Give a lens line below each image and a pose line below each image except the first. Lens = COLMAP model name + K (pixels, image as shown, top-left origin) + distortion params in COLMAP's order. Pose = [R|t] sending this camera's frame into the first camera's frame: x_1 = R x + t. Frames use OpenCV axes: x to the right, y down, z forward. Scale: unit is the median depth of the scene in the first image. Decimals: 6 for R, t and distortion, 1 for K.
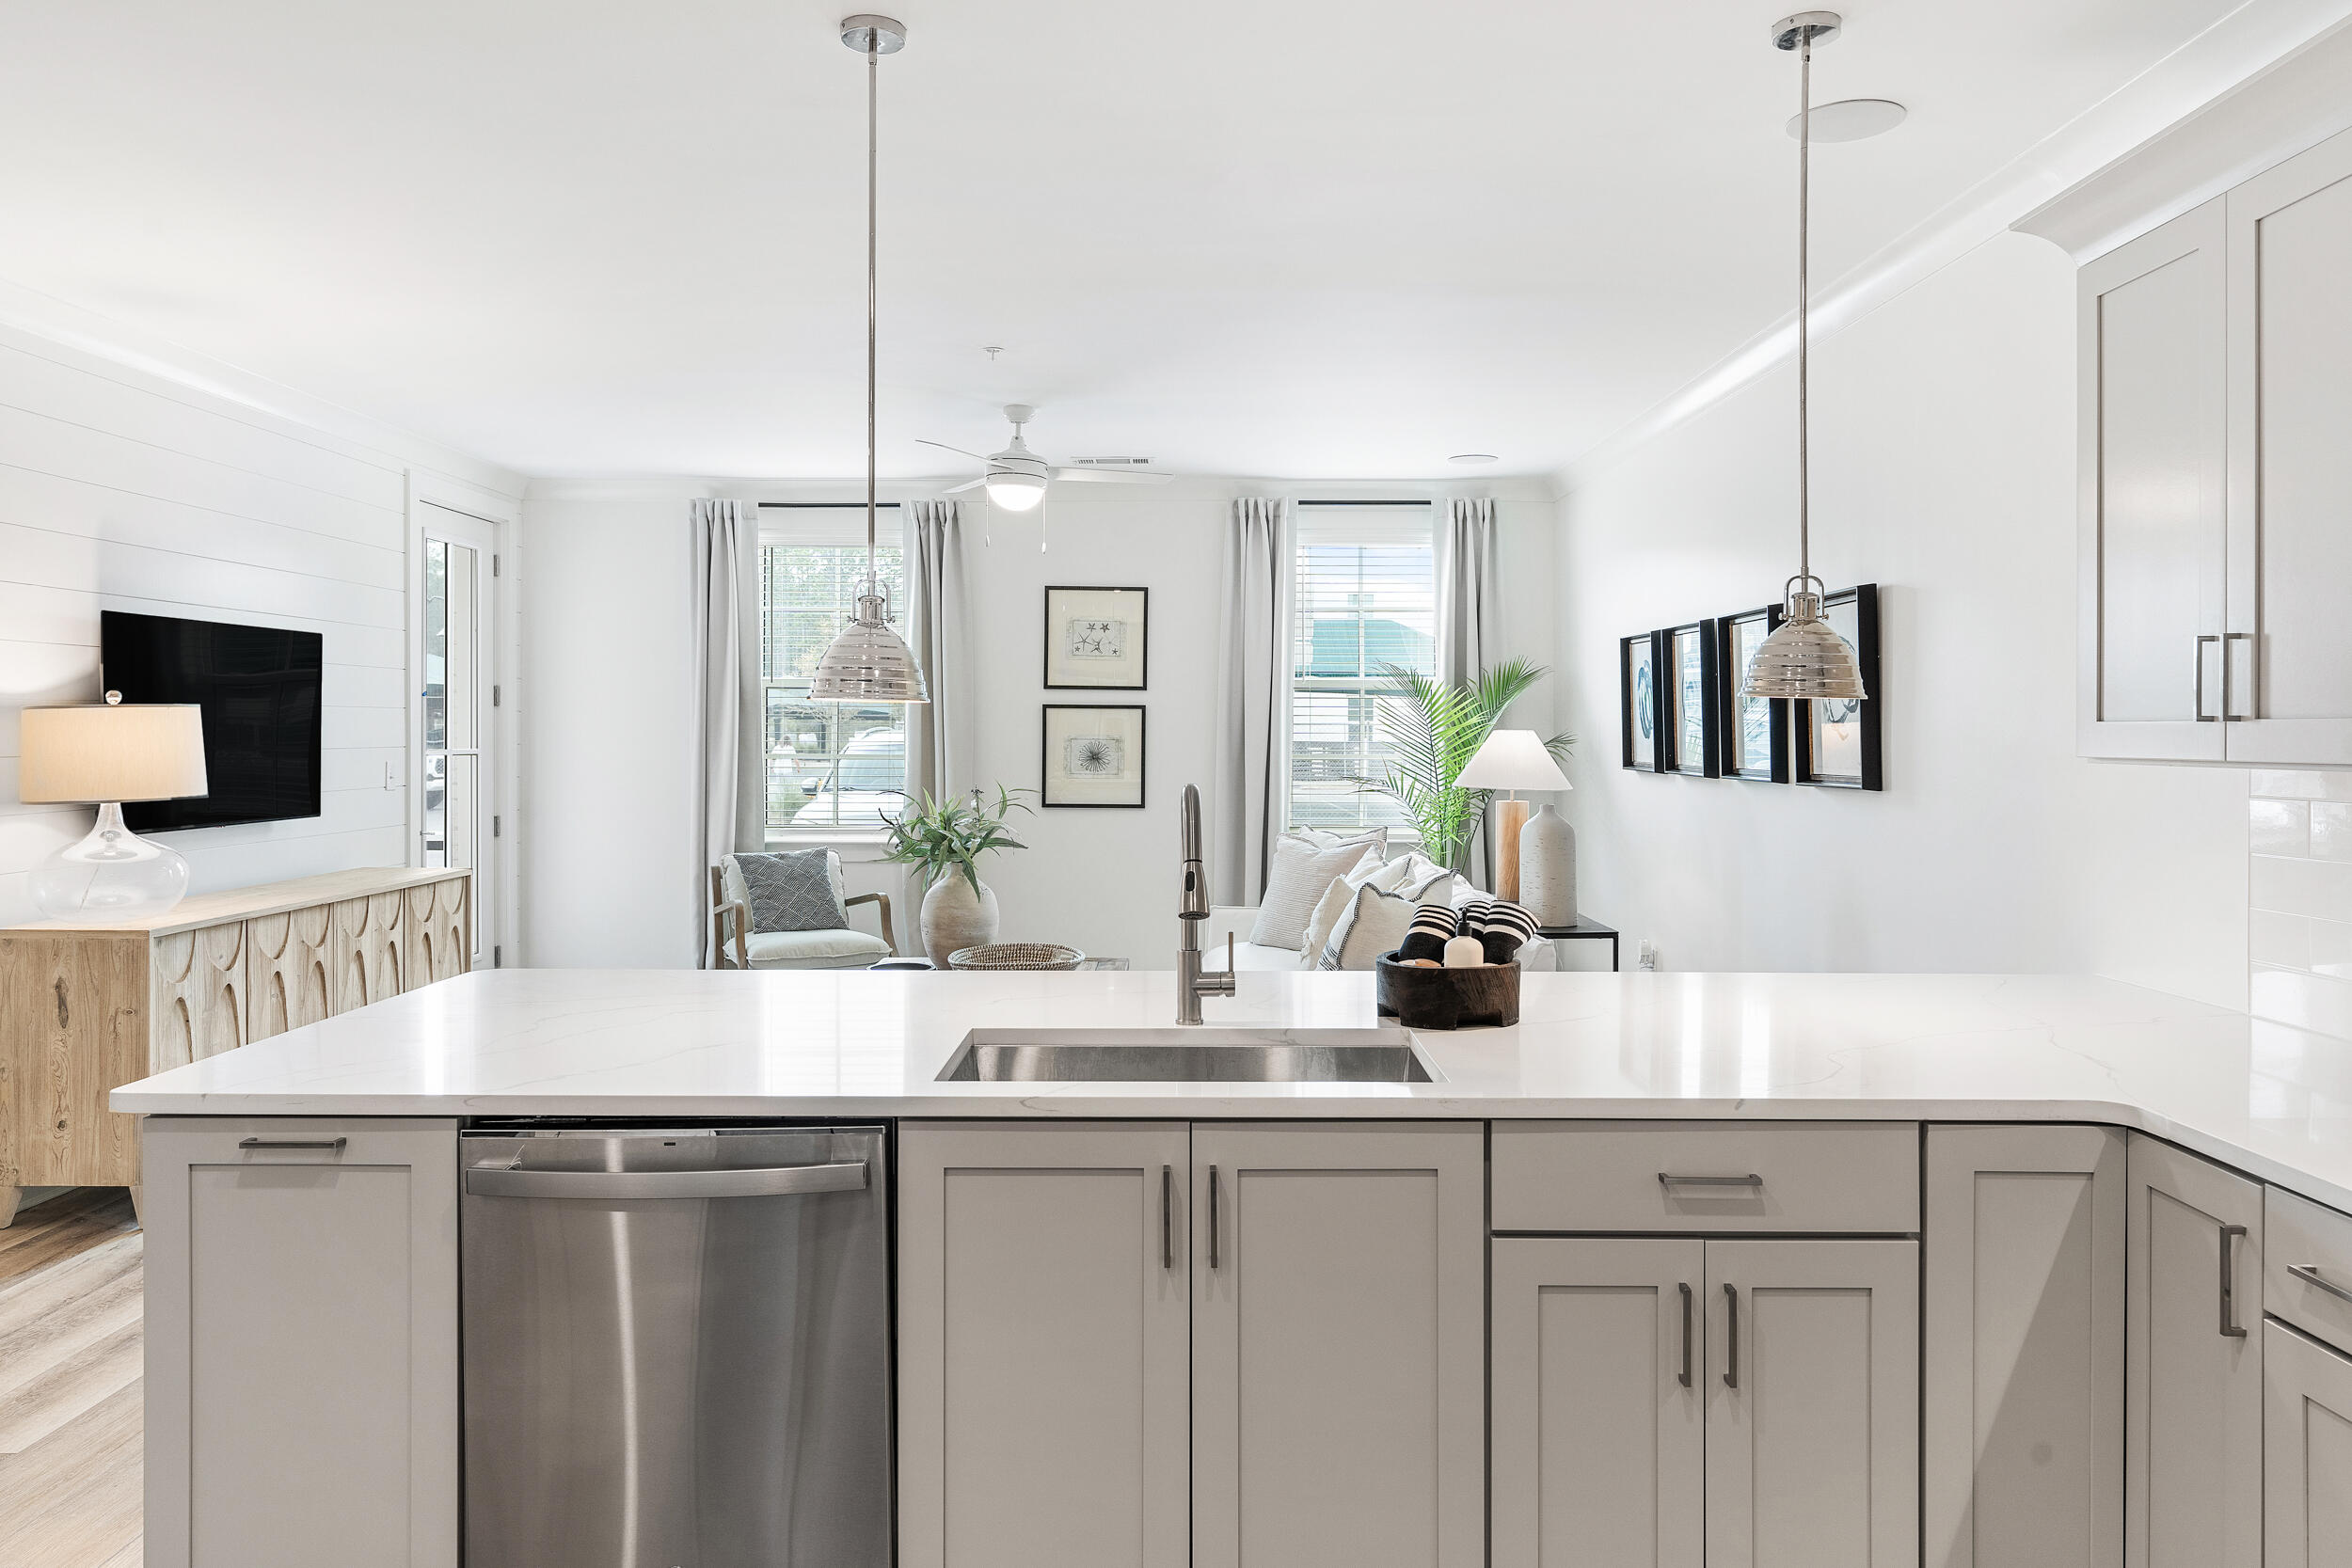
lens RADIAL K [[1583.2, 0, 1174.6], [0, 1583.2, 723.1], [0, 0, 1]] dist [0.005141, -0.000805]
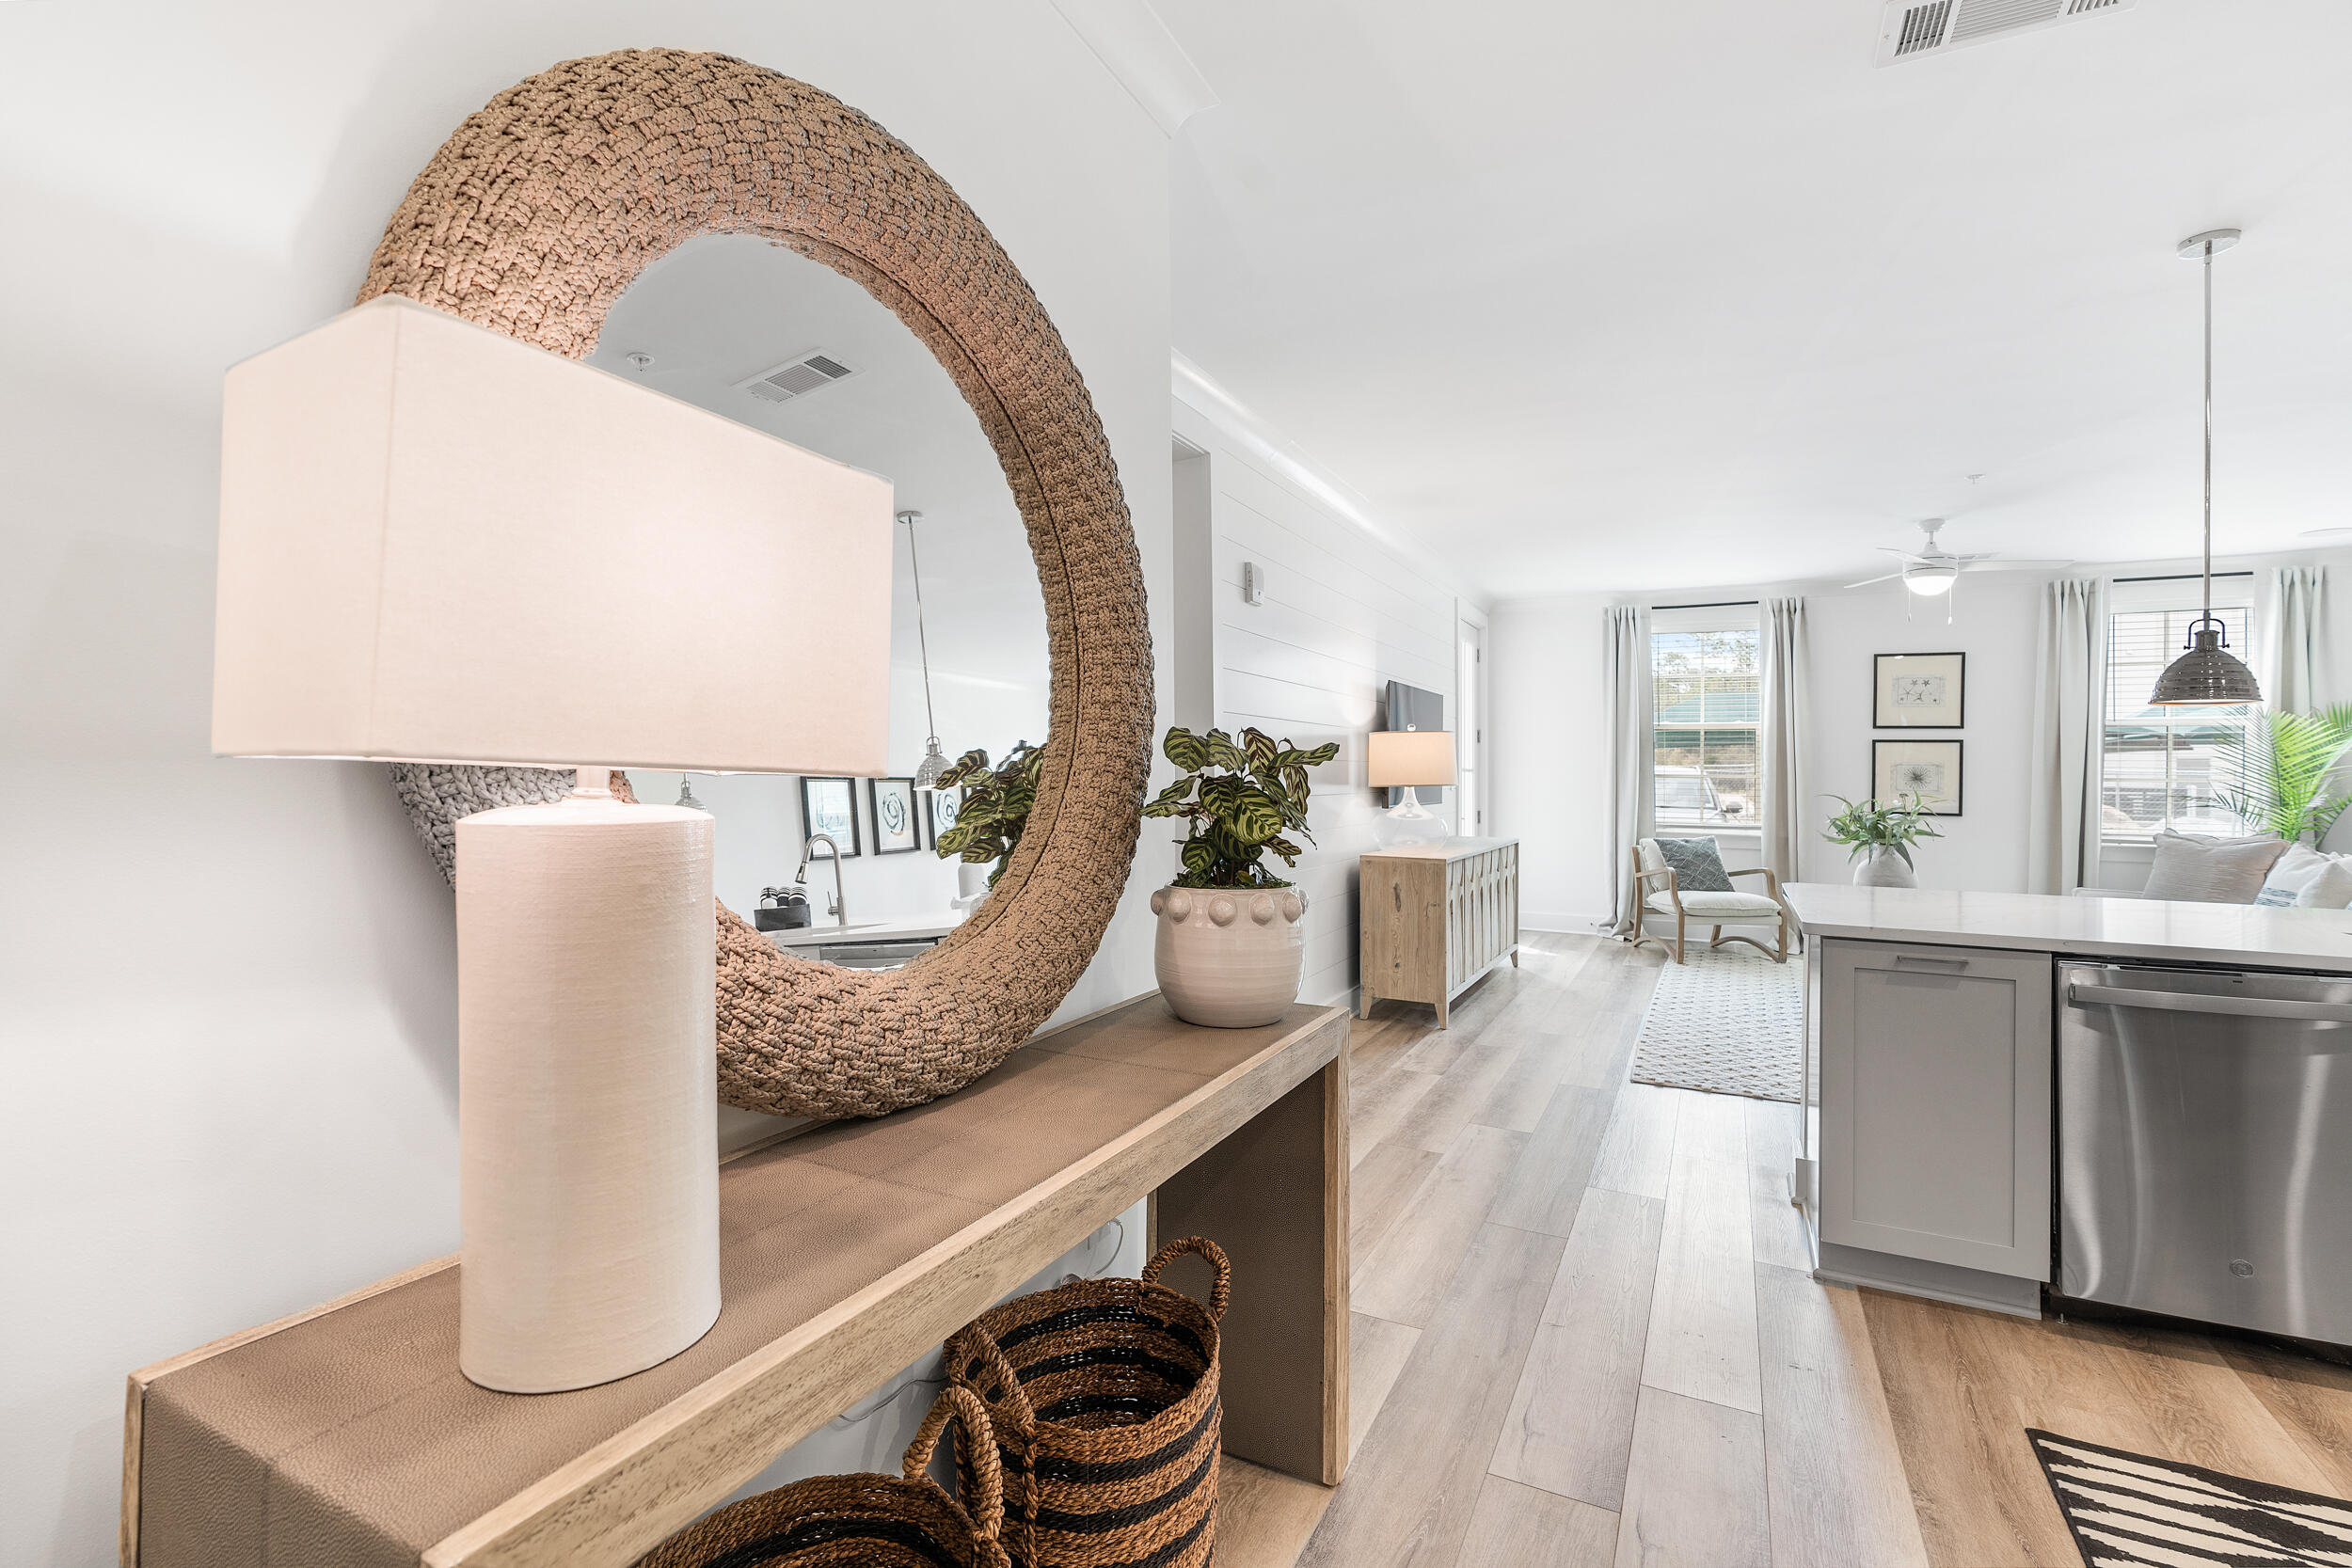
lens RADIAL K [[1075.1, 0, 1181.2], [0, 1075.1, 763.3], [0, 0, 1]] dist [-0.007006, 0.005336]
pose [[0.899076, 0.004502, -0.437770, -0.283969], [-0.008048, 0.999948, -0.006245, 0.025563], [0.437720, 0.009137, 0.899065, -0.137041]]
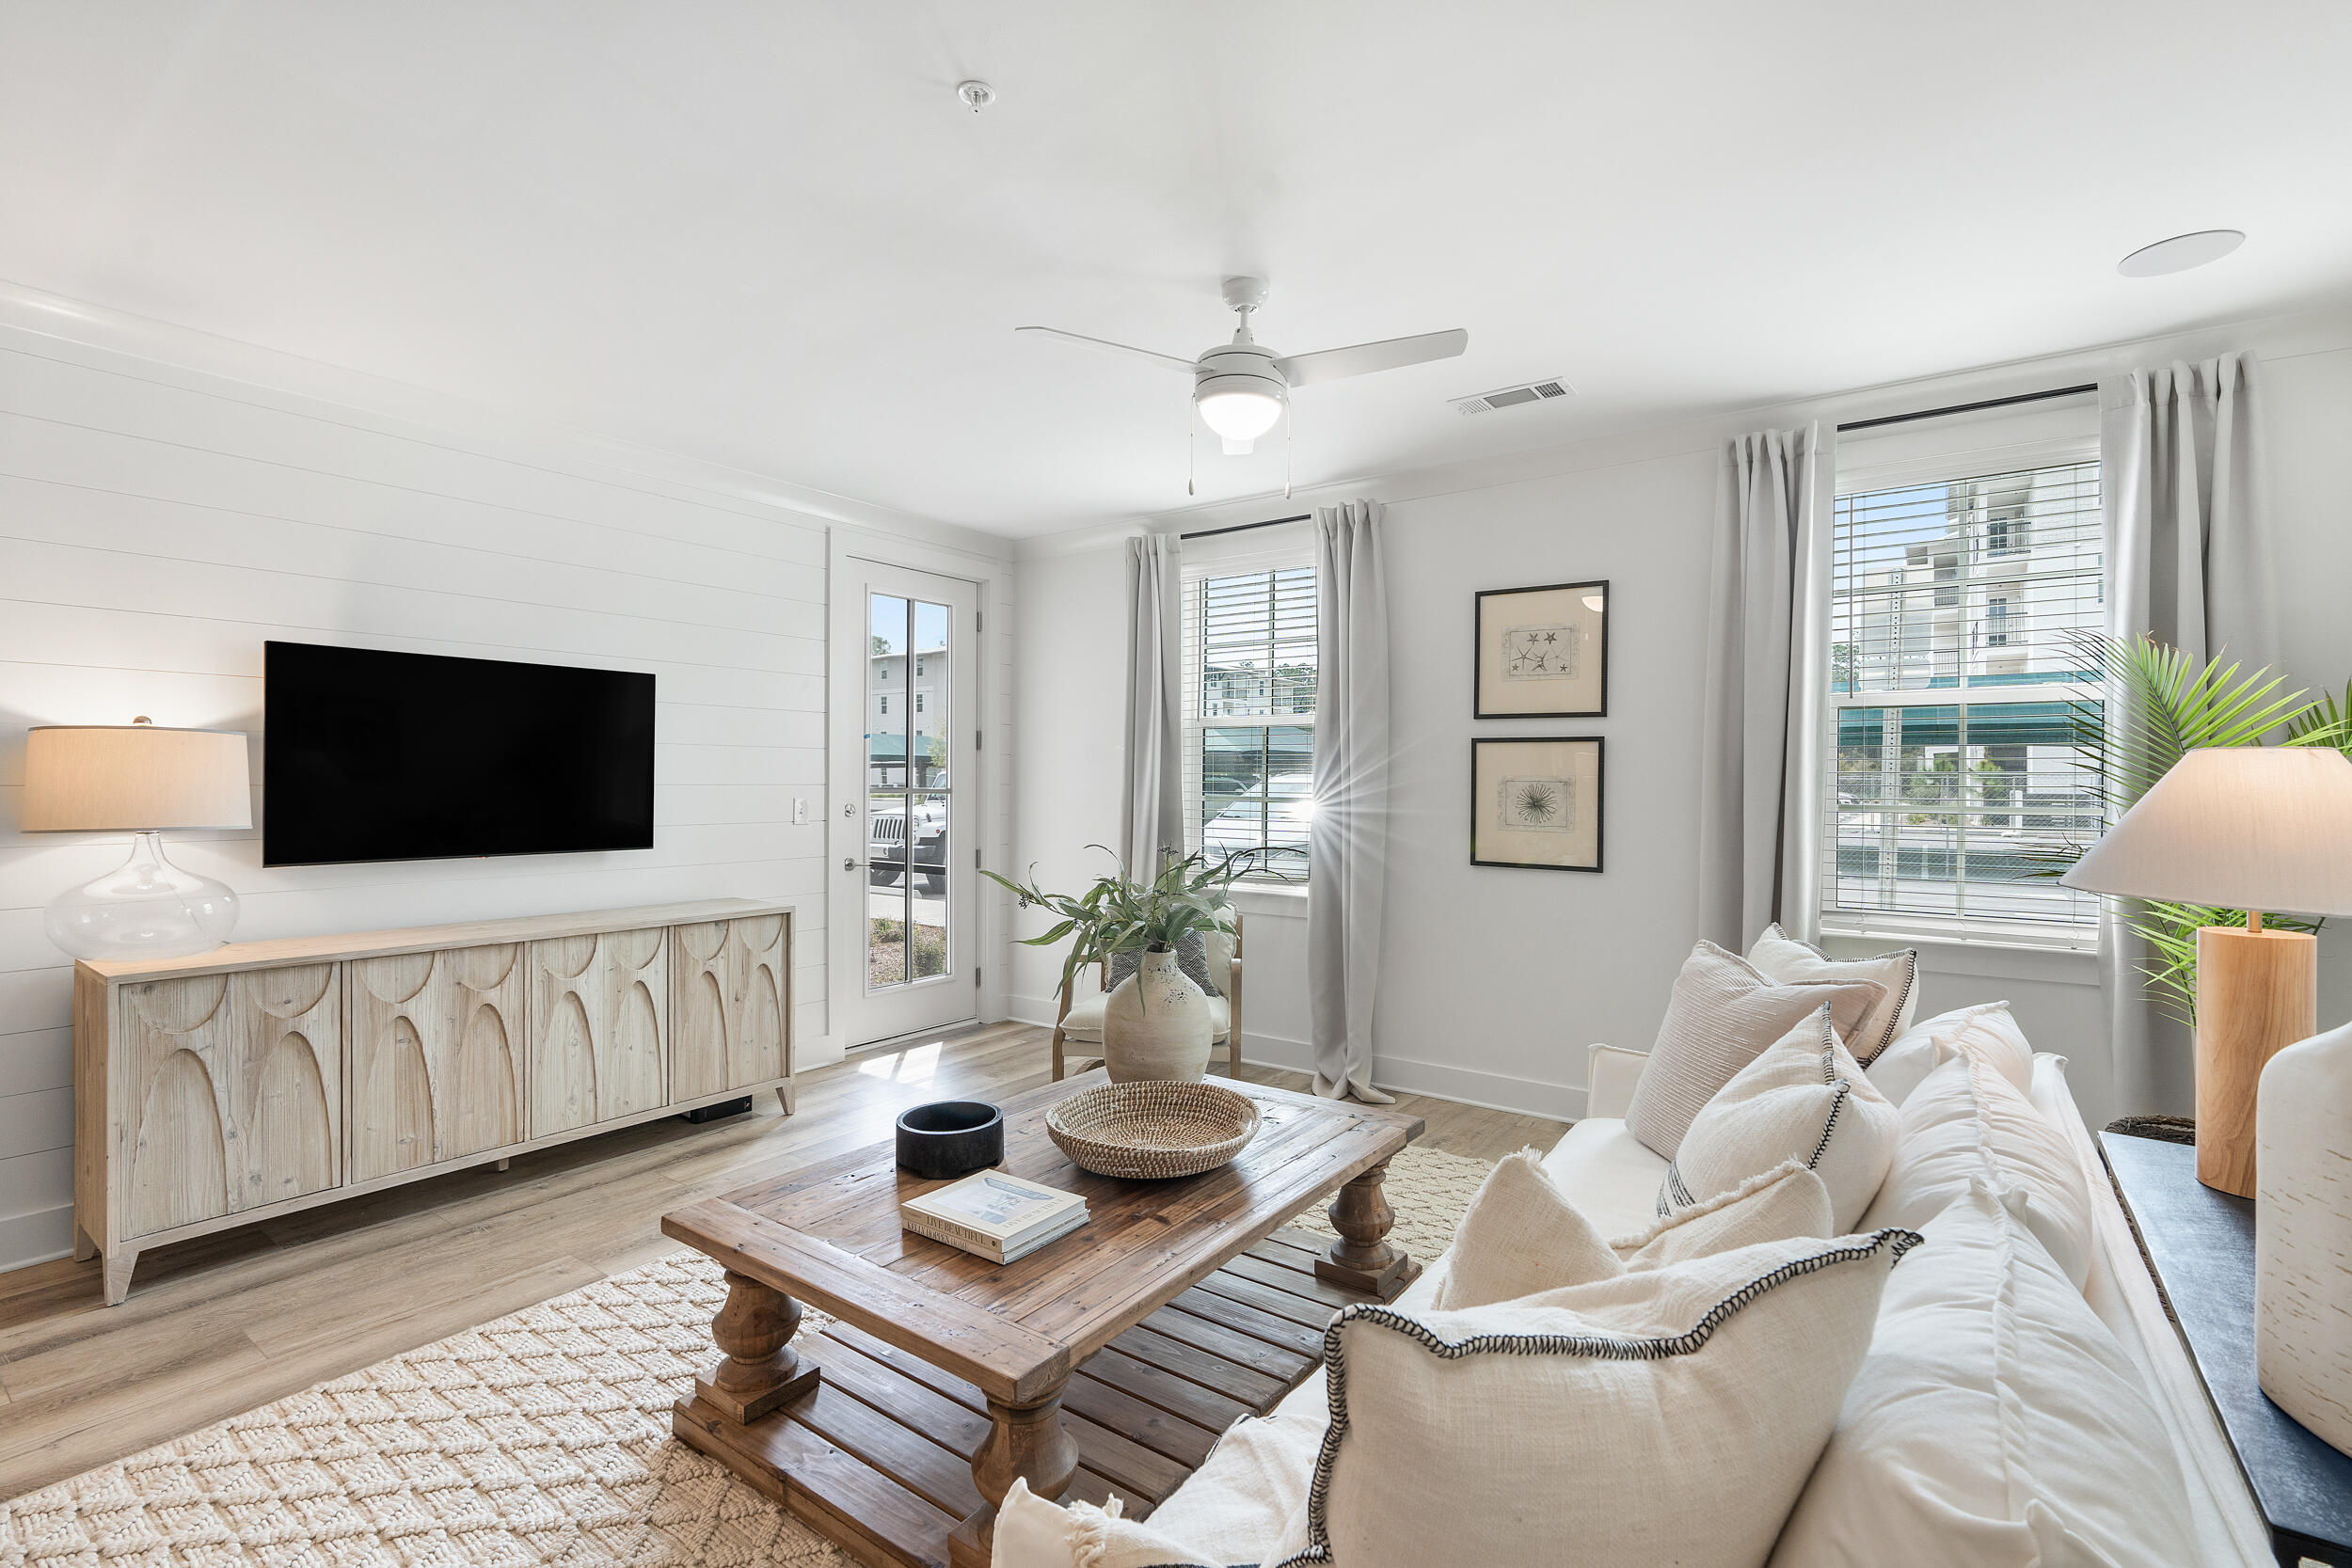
lens RADIAL K [[1075.1, 0, 1176.7], [0, 1075.1, 766.6], [0, 0, 1]] dist [-0.007006, 0.005336]
pose [[0.813592, -0.003974, -0.581423, 0.148784], [-0.001977, 0.999952, -0.009602, 0.010798], [0.581433, 0.008961, 0.813545, 0.614272]]
